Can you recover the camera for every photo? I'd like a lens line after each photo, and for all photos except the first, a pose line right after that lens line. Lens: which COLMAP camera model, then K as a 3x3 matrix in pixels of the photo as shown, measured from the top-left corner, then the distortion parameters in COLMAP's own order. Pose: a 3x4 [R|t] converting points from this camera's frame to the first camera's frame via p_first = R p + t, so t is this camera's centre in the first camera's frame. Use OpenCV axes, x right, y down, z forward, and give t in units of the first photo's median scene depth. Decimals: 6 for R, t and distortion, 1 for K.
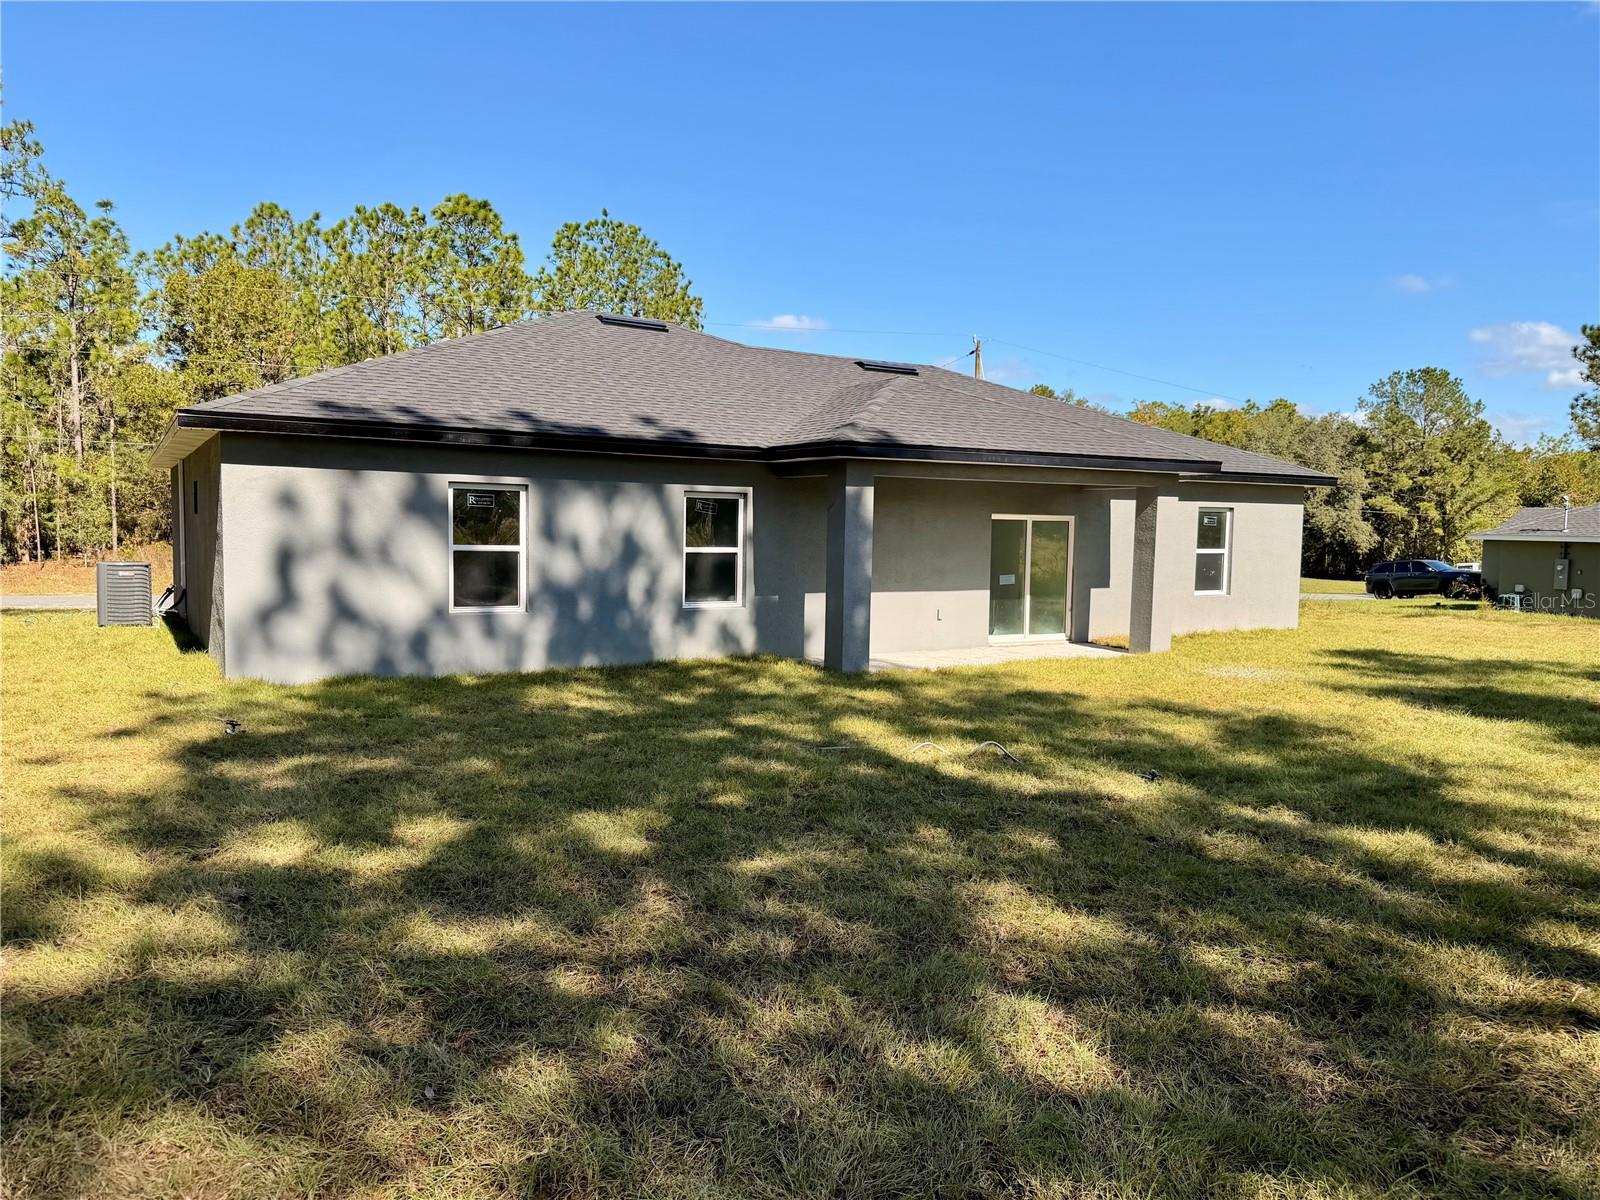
lens RADIAL K [[1133.4, 0, 800.0], [0, 1133.4, 600.0], [0, 0, 1]] dist [0.123211, -0.189937]
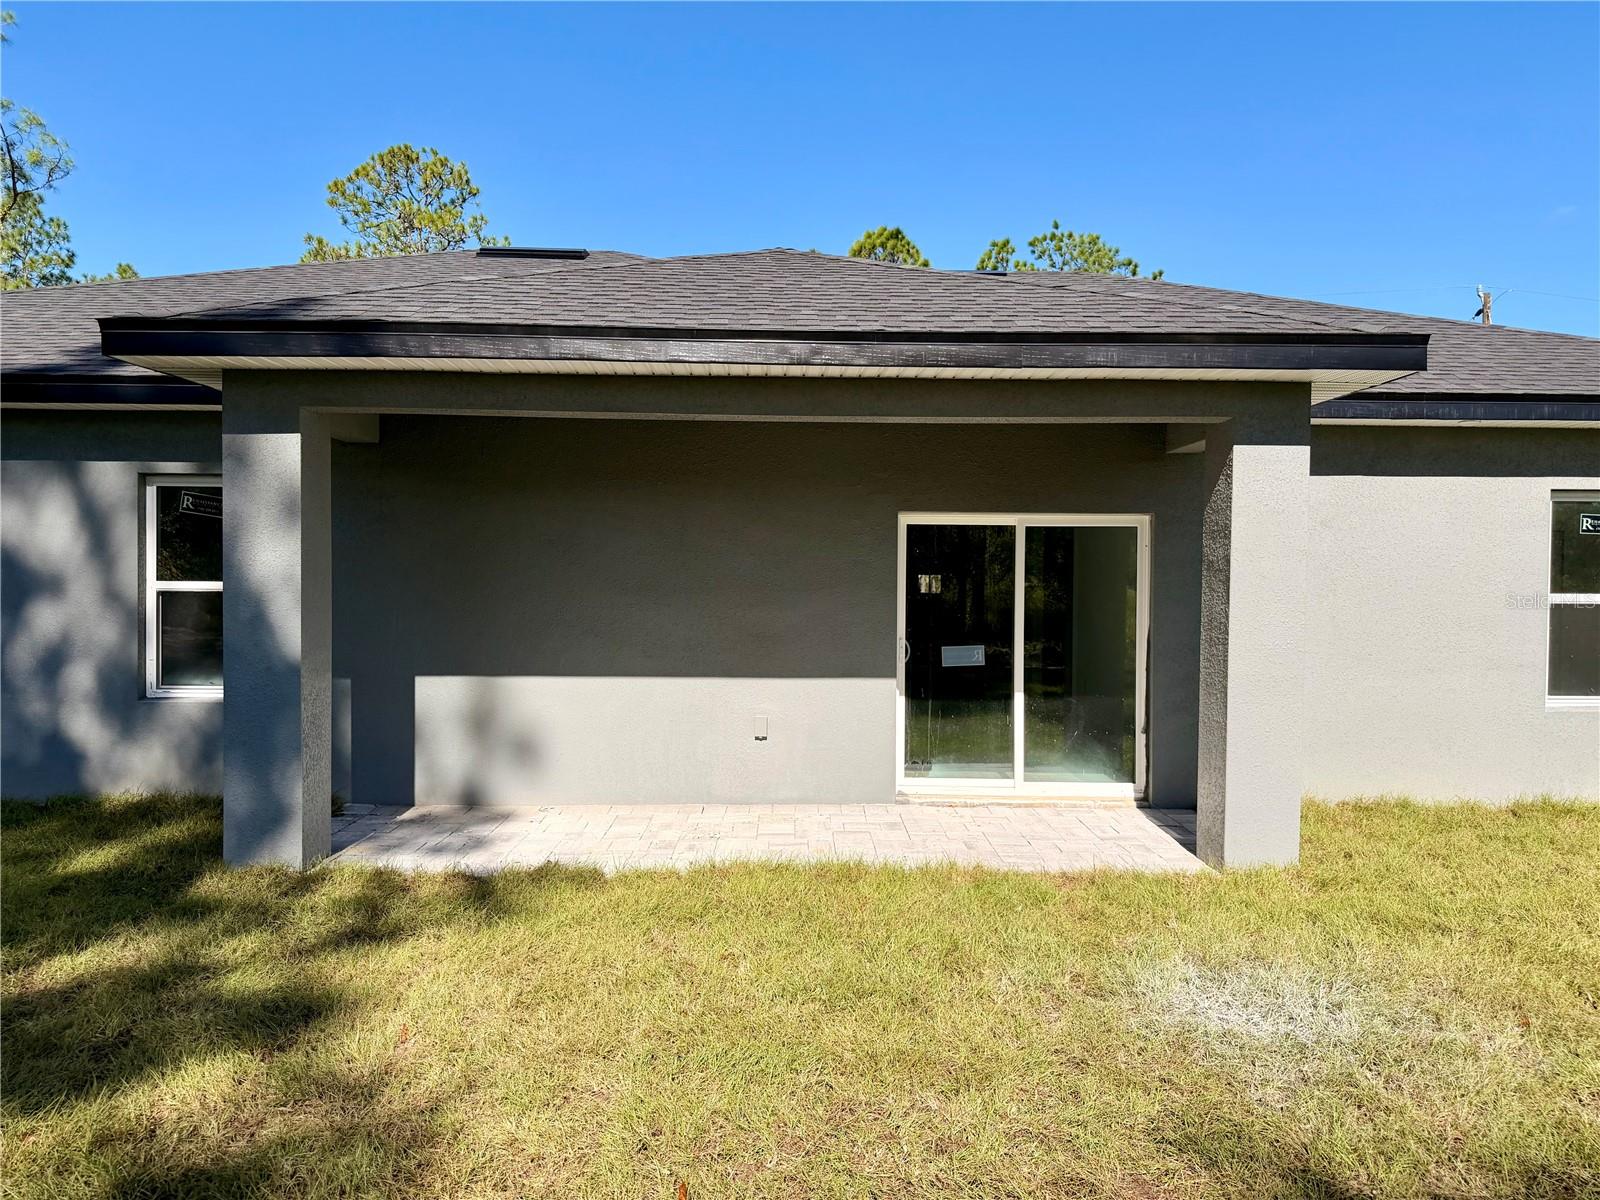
lens RADIAL K [[1133.4, 0, 800.0], [0, 1133.4, 600.0], [0, 0, 1]] dist [0.123211, -0.189937]
pose [[0.870135, 0.000577, -0.492814, 0.371485], [-0.026642, 0.998592, -0.045871, -0.018969], [0.492094, 0.053044, 0.868925, 0.604901]]
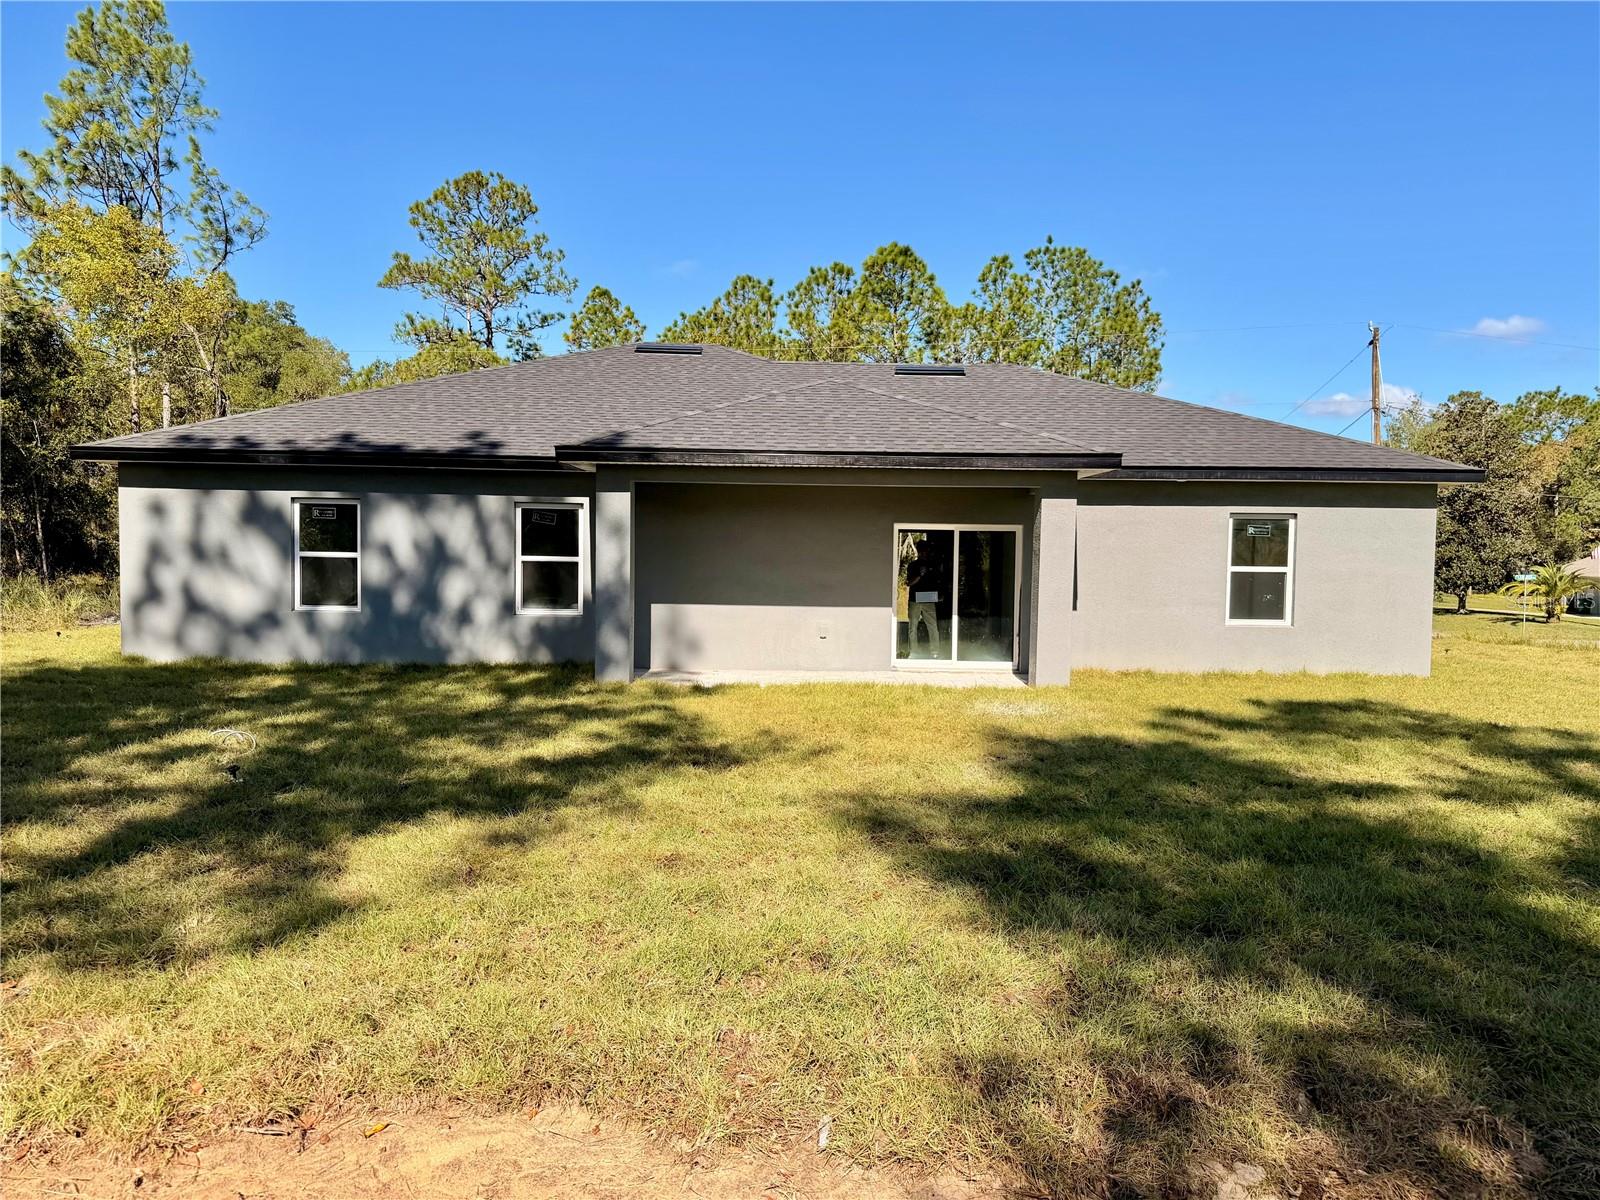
lens RADIAL K [[1133.4, 0, 800.0], [0, 1133.4, 600.0], [0, 0, 1]] dist [0.123211, -0.189937]
pose [[0.865500, 0.017467, -0.500605, 0.573013], [-0.033363, 0.999183, -0.022817, 0.008180], [0.499797, 0.036449, 0.865375, 0.195063]]
